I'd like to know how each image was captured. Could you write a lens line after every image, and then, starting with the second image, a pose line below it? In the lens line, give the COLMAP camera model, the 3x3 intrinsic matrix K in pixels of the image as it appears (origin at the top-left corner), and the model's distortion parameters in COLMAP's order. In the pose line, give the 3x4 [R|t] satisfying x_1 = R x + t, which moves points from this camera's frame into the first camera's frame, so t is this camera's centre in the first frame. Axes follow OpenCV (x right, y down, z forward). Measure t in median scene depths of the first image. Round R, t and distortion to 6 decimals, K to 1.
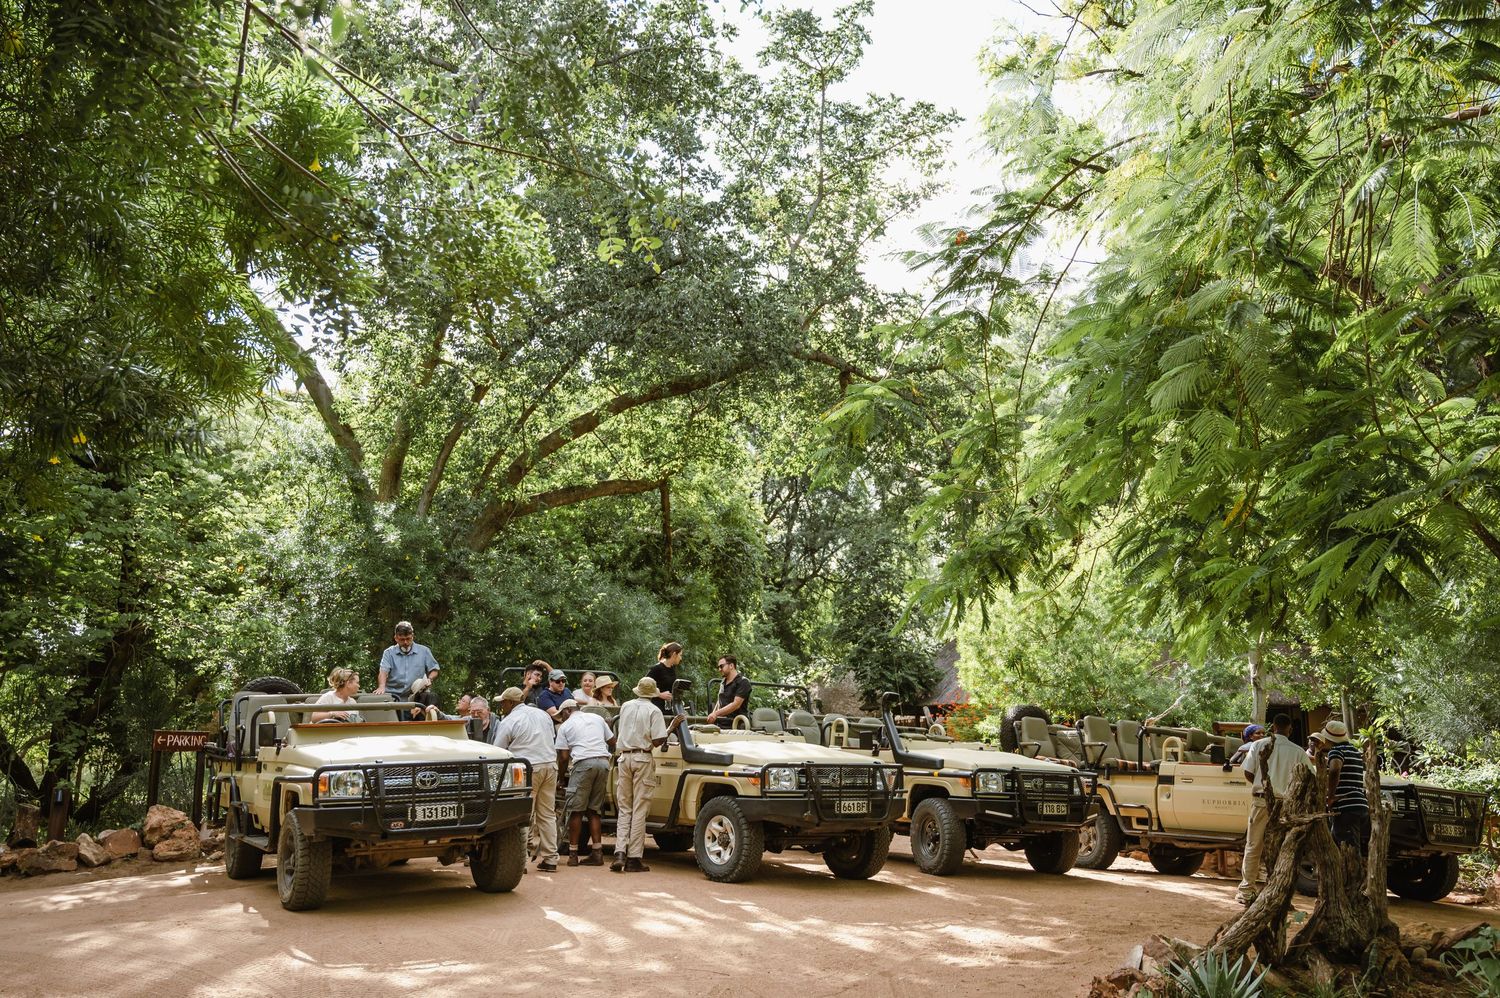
lens RADIAL K [[1401.6, 0, 750.0], [0, 1401.6, 499.0], [0, 0, 1]] dist [-0.001699, -0.000241]
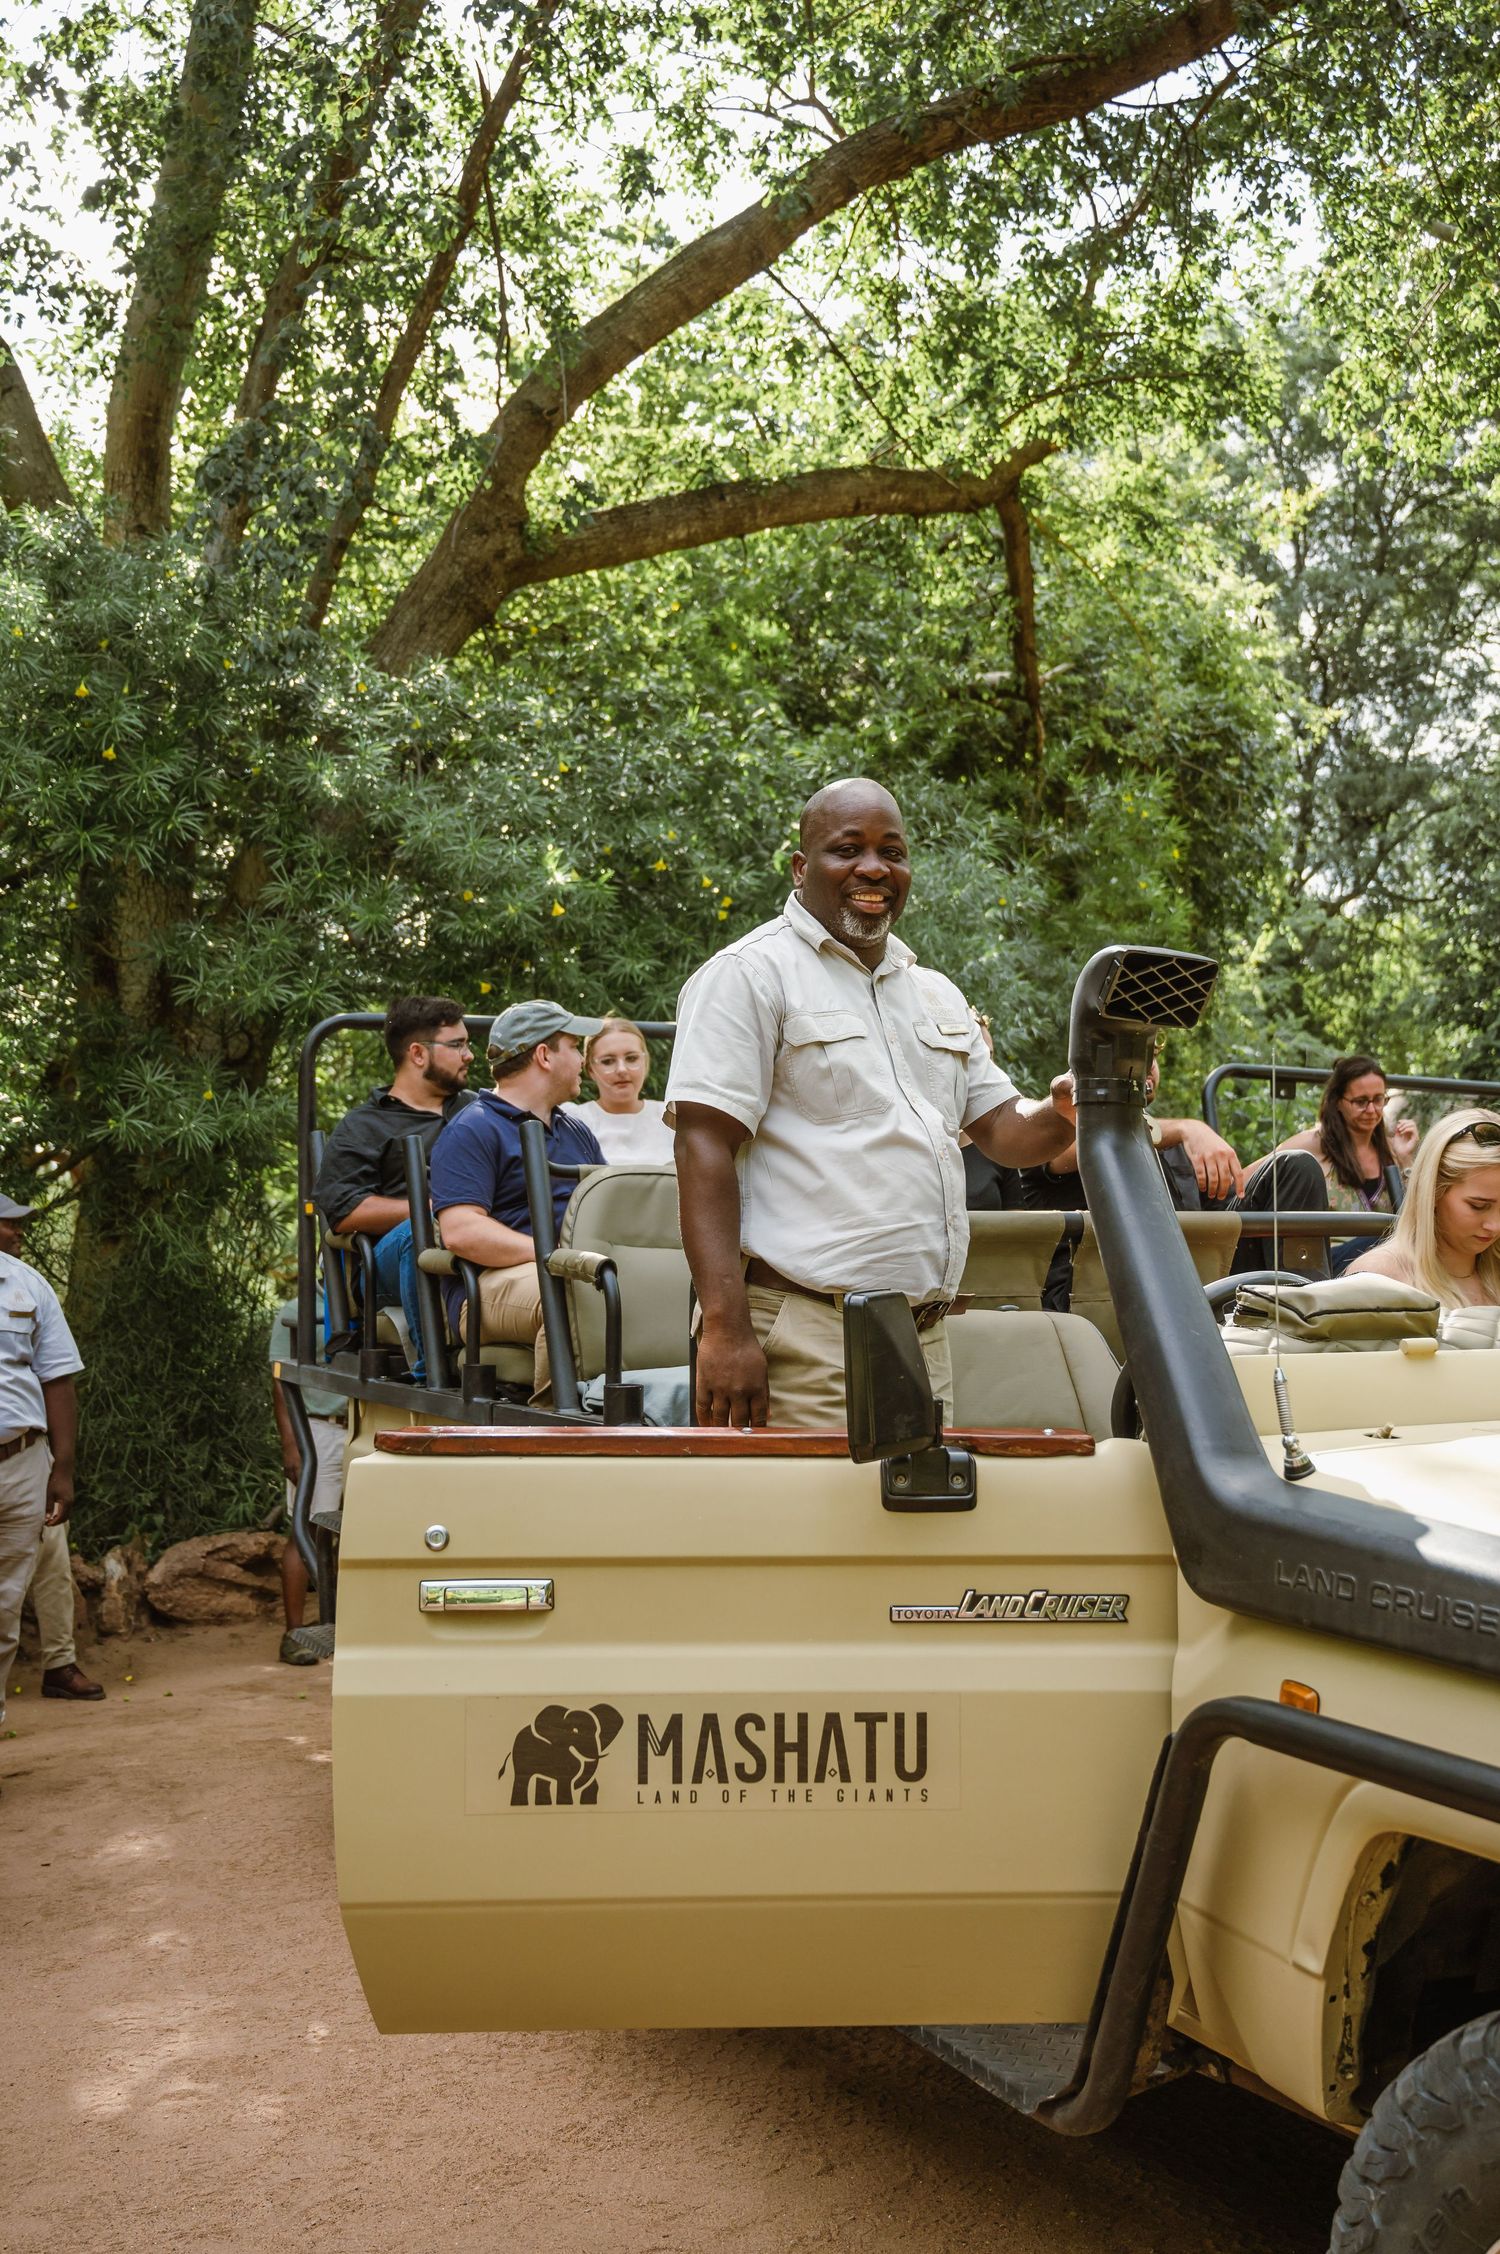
lens RADIAL K [[2332.2, 0, 750.0], [0, 2332.2, 1127.0], [0, 0, 1]] dist [-0.001753, -0.000851]
pose [[0.982665, -0.025117, -0.183682, -0.026227], [0.047295, 0.991961, 0.117375, 0.070346], [0.179257, -0.124028, 0.975953, 0.460815]]
